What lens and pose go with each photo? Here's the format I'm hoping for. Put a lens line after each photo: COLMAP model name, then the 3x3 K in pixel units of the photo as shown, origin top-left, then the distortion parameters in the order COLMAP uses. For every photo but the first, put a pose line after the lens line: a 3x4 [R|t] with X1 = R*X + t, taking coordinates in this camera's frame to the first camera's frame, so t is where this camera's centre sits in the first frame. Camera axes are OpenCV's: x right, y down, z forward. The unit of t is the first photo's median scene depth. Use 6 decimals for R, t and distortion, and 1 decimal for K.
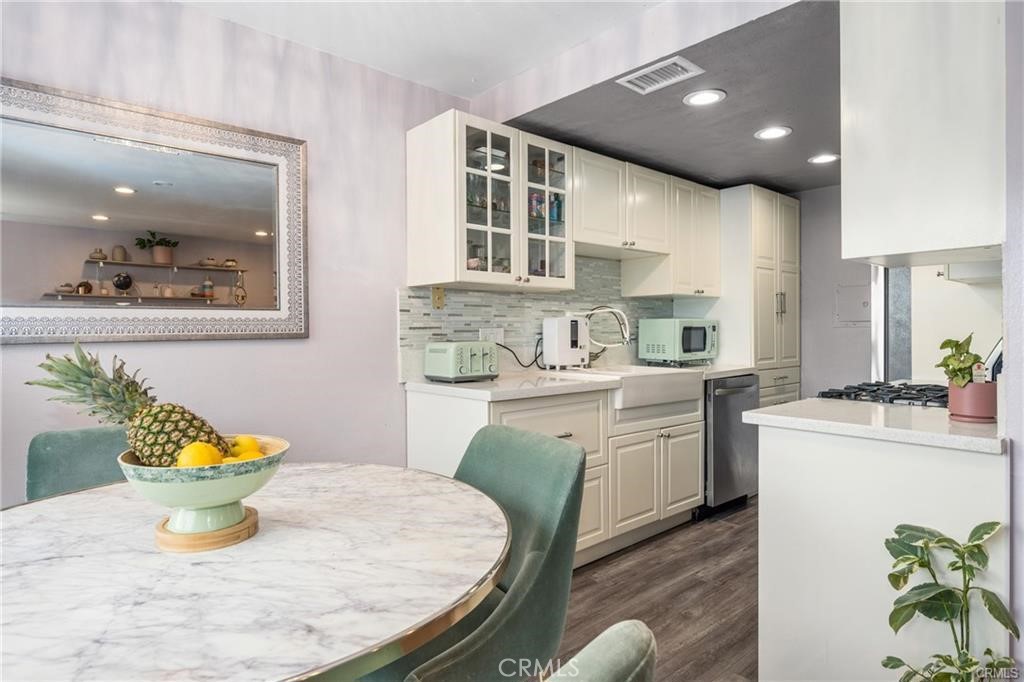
lens RADIAL K [[565.5, 0, 506.2], [0, 565.5, 339.8], [0, 0, 1]] dist [-0.006101, -0.000208]
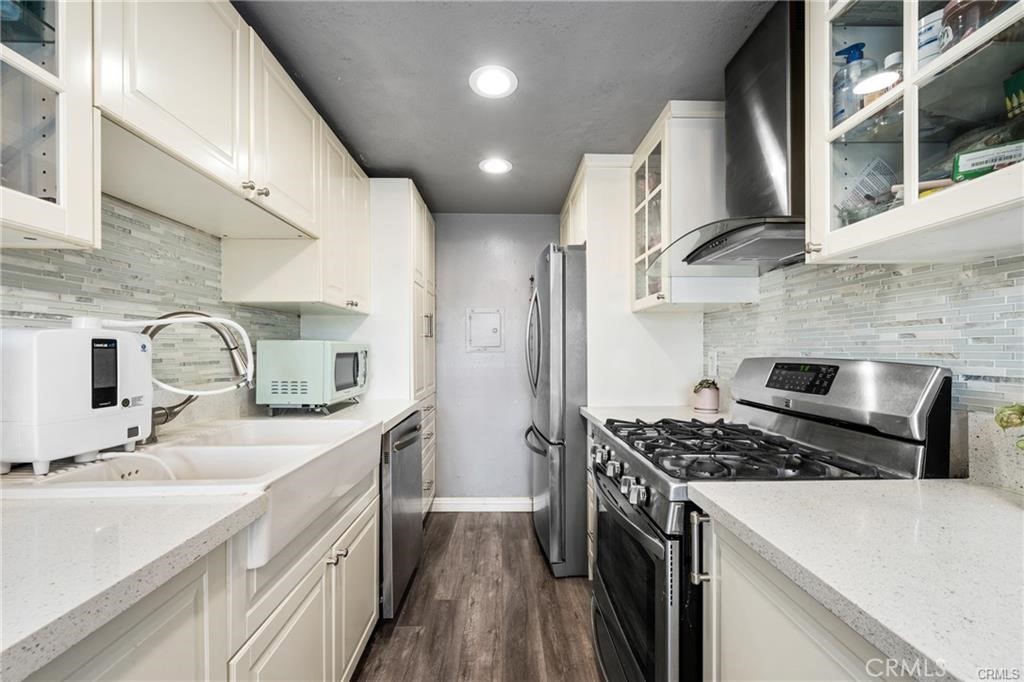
lens RADIAL K [[403.9, 0, 503.7], [0, 403.9, 353.0], [0, 0, 1]] dist [0.006736, 0.001025]
pose [[0.641208, -0.001493, 0.767366, 0.075740], [0.013535, 0.999865, -0.009364, -0.016511], [-0.767248, 0.016391, 0.641141, 0.561109]]
